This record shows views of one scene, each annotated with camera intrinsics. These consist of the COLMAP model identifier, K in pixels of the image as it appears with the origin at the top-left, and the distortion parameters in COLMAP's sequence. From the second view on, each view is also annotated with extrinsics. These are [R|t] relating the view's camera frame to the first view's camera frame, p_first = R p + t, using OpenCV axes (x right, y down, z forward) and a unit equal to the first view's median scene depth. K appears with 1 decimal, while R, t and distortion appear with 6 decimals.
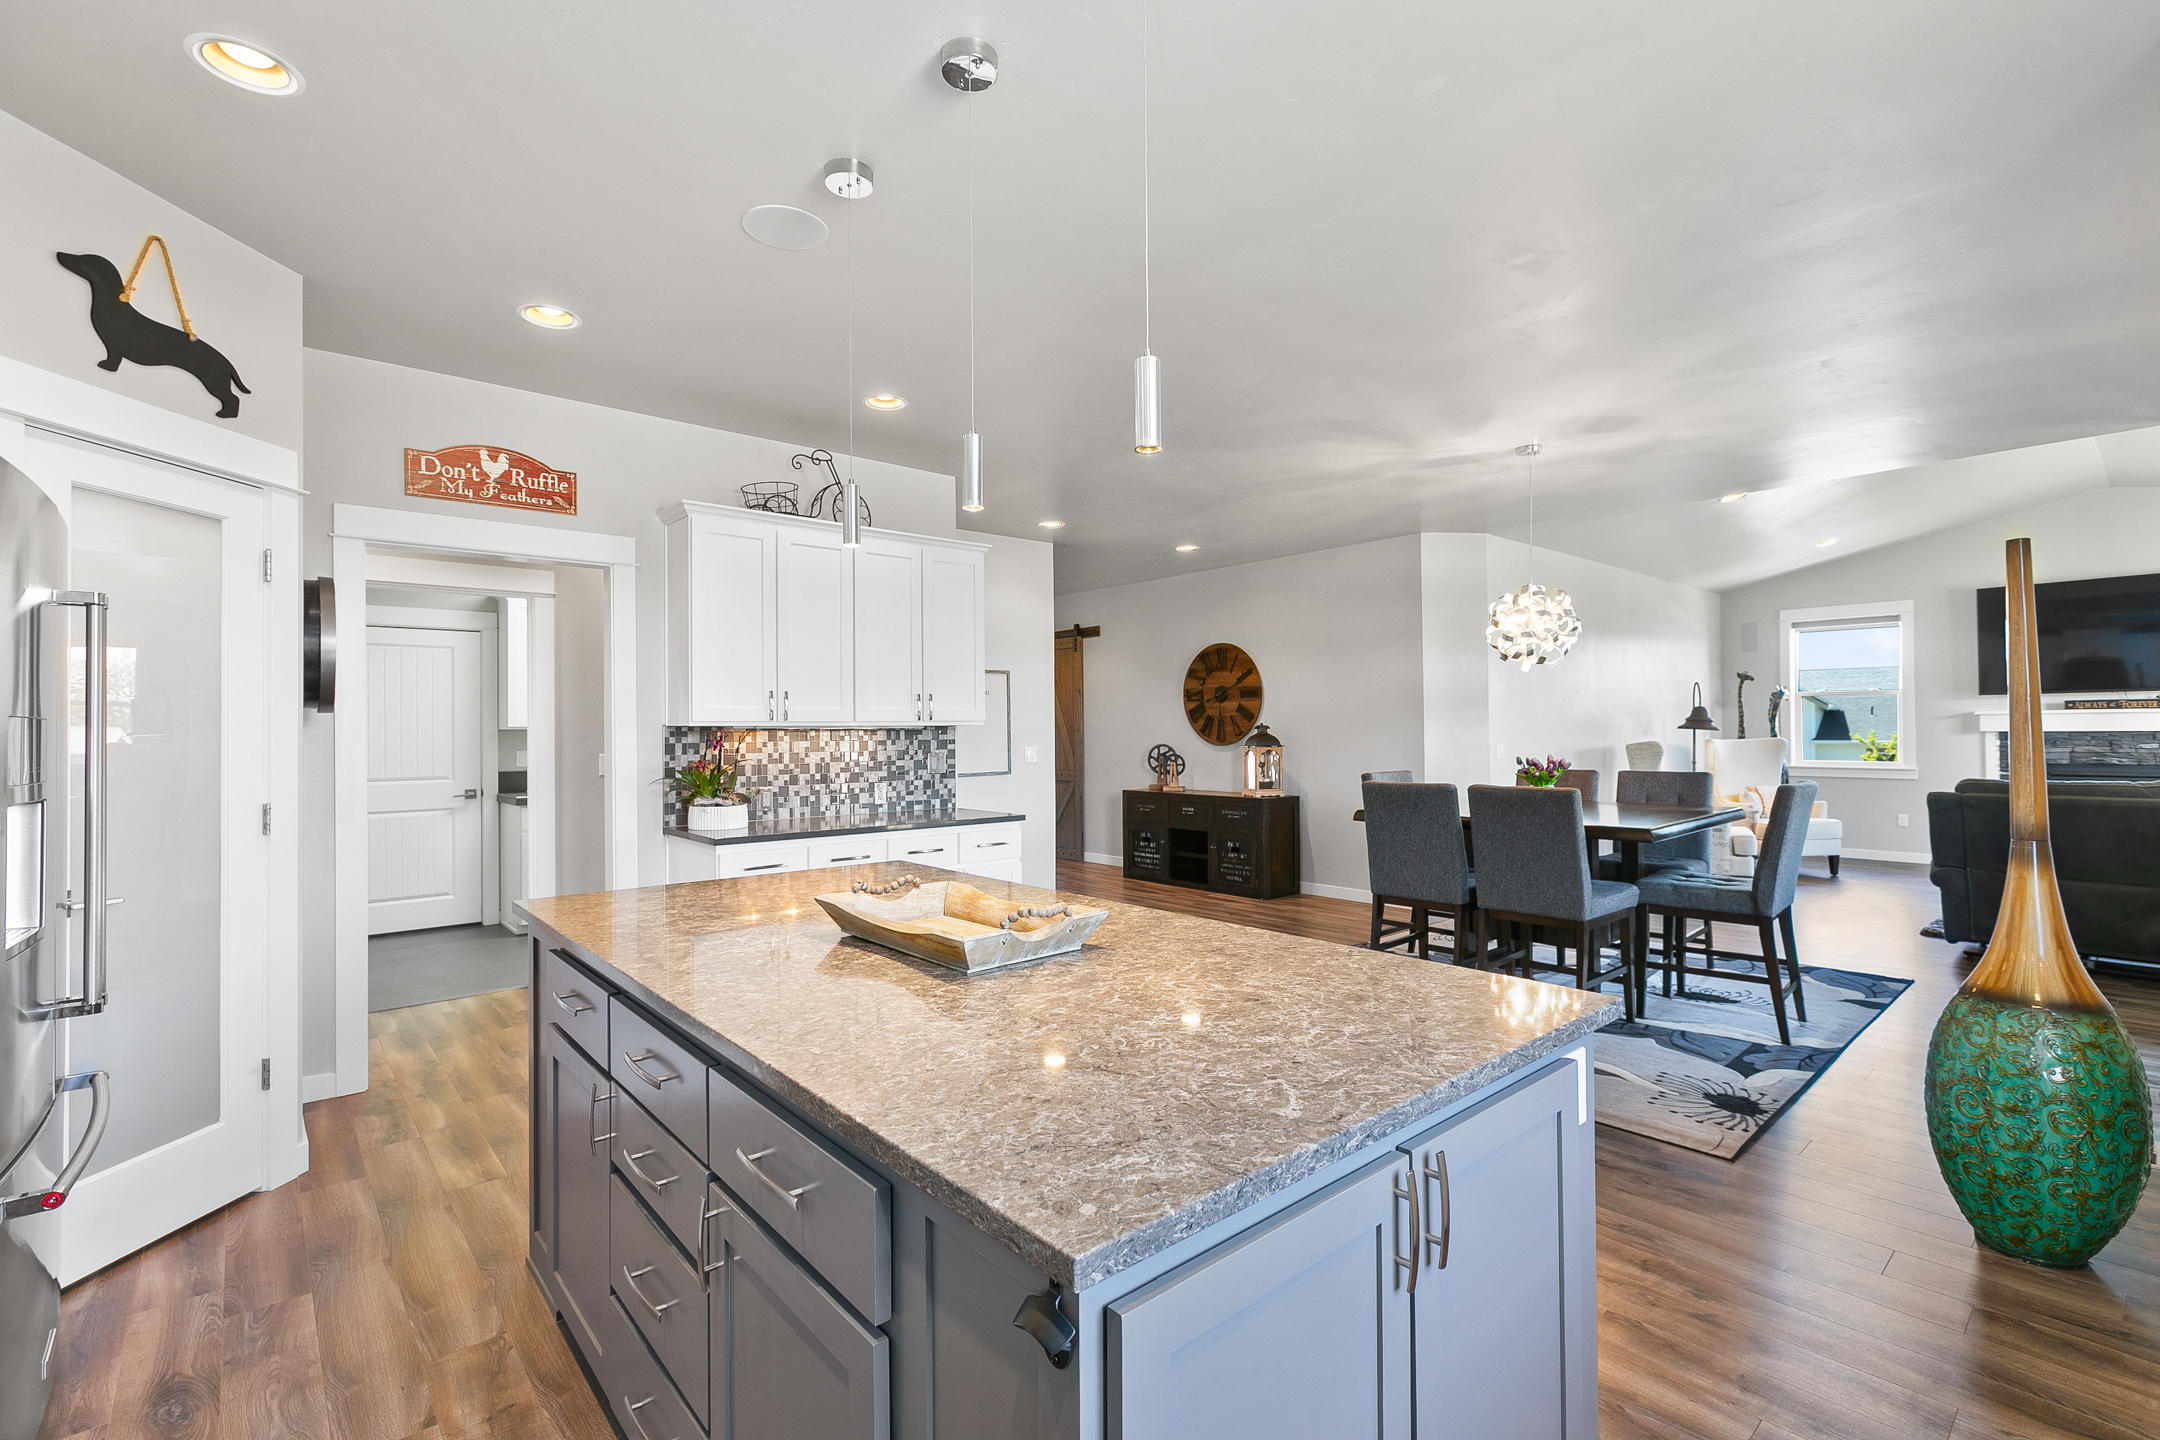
lens RADIAL K [[961.6, 0, 1079.4], [0, 961.6, 725.5], [0, 0, 1]] dist [0.000709, -0.000008]
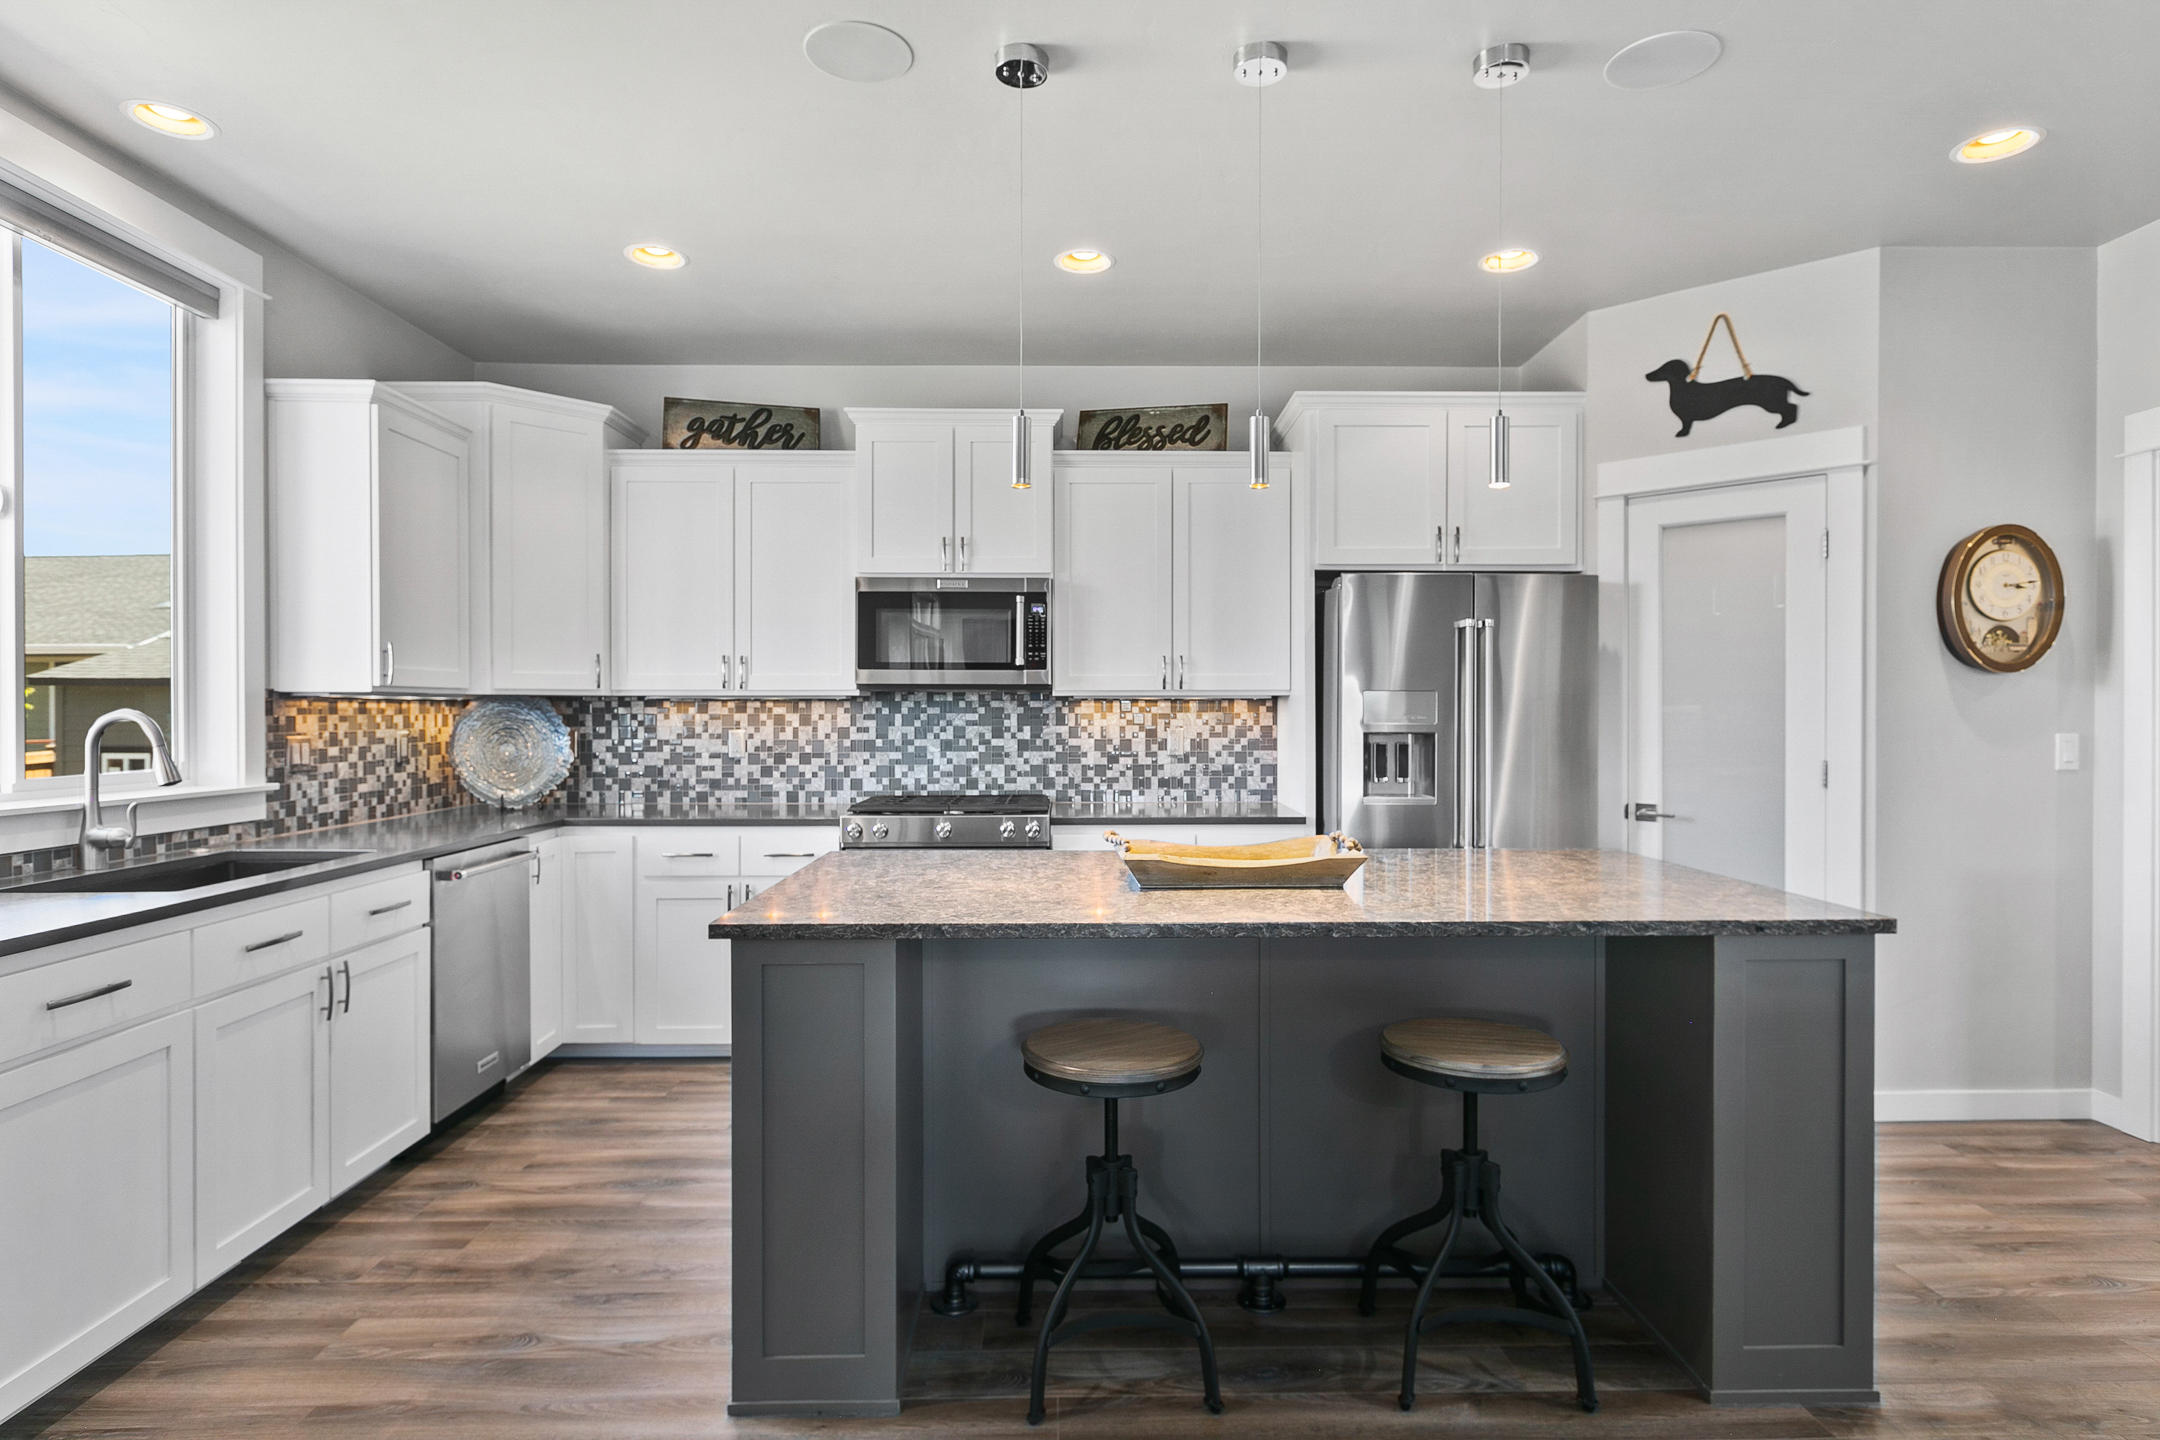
lens RADIAL K [[1156.9, 0, 1080.0], [0, 1156.9, 720.0], [0, 0, 1]] dist [-0.003747, 0.000978]
pose [[-0.638313, 0.014773, -0.769635, 0.655142], [0.009176, 0.999891, 0.011583, 0.010782], [0.769722, 0.000332, -0.638379, 1.089618]]
